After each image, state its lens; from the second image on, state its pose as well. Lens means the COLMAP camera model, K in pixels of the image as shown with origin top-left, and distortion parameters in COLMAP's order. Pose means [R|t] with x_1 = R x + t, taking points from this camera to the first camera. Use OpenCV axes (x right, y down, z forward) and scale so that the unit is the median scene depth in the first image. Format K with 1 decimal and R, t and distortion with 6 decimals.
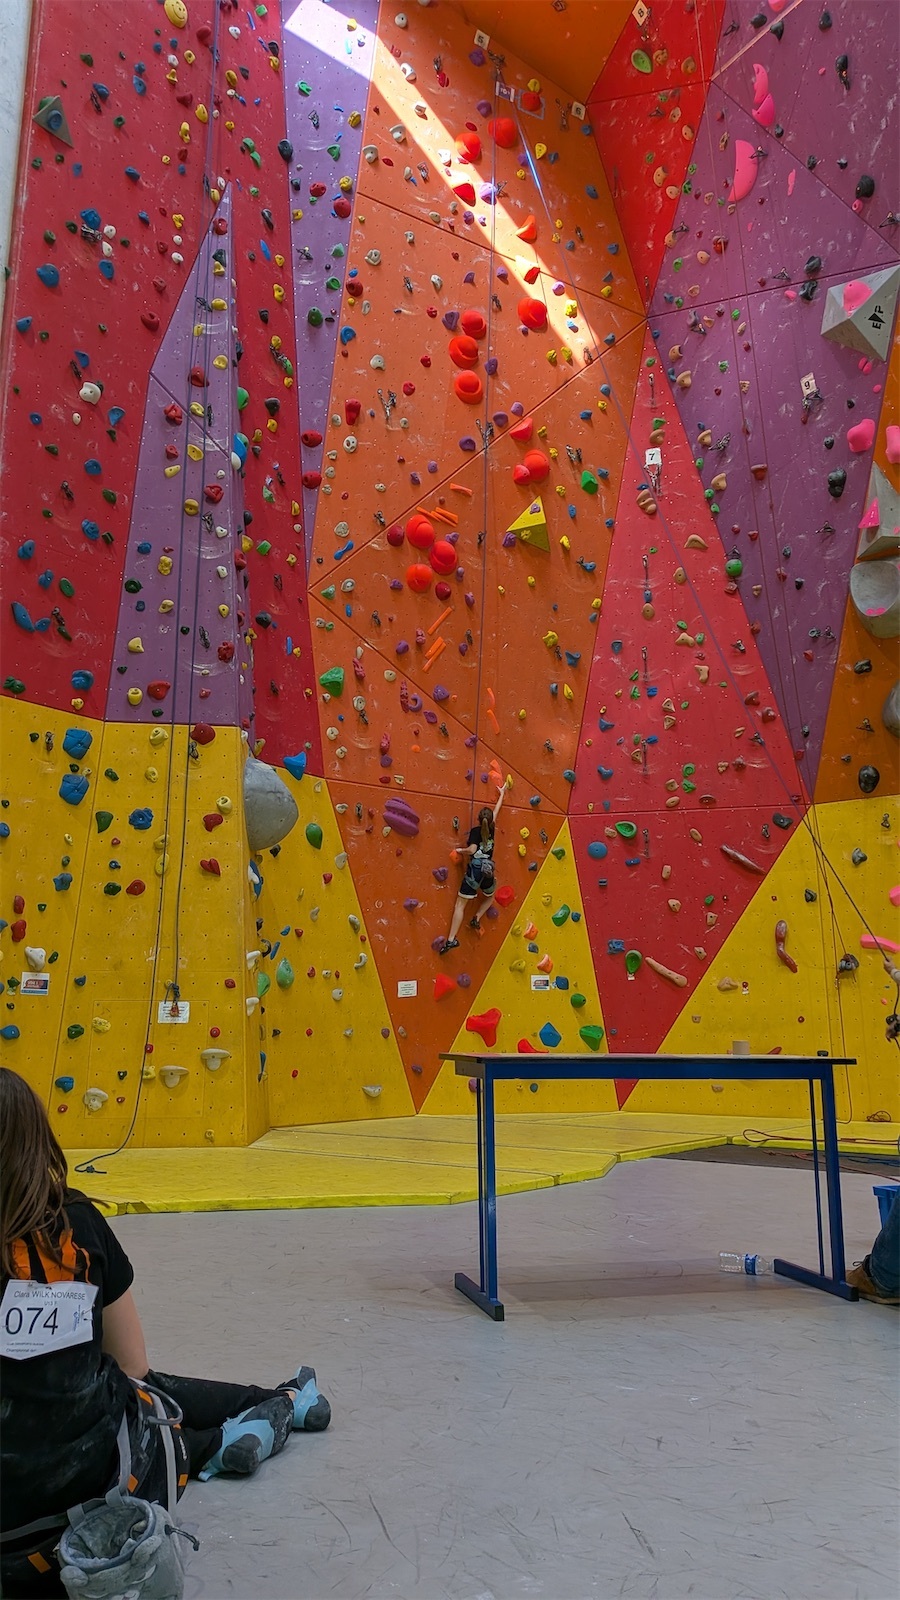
lens RADIAL K [[1165.2, 0, 431.4], [0, 1165.2, 796.9], [0, 0, 1]] dist [0.105494, -0.197735]
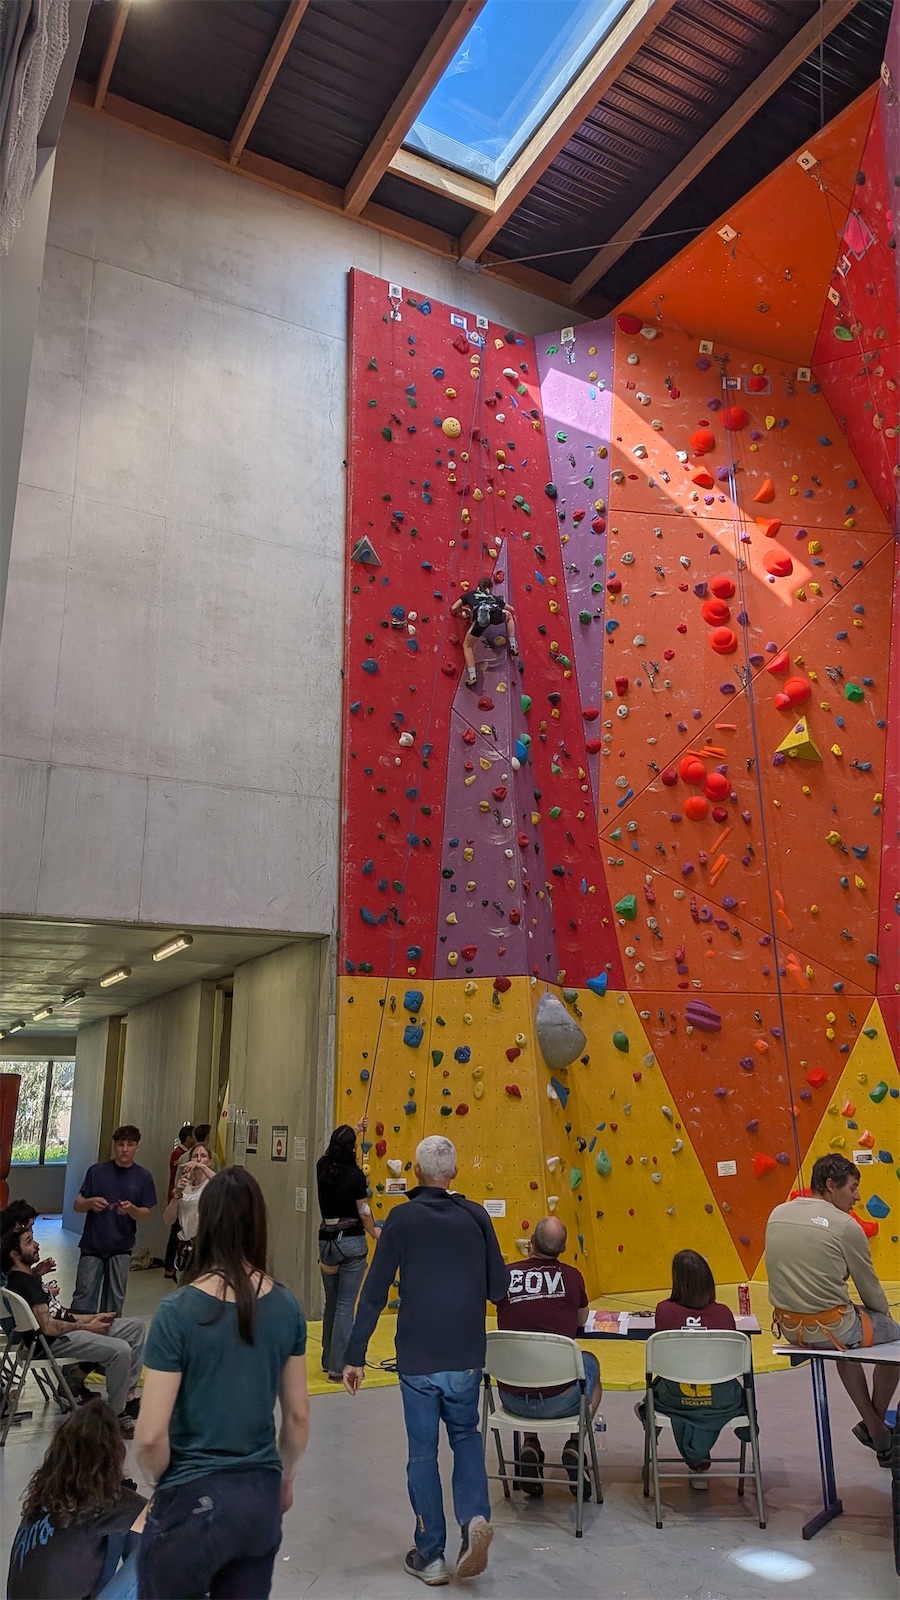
lens RADIAL K [[1132.7, 0, 416.5], [0, 1132.7, 791.5], [0, 0, 1]] dist [0.098335, -0.177156]
pose [[0.903452, -0.132258, -0.407777, 0.203451], [0.097631, 0.989701, -0.104690, -0.109322], [0.417424, 0.054771, 0.907060, -0.162258]]
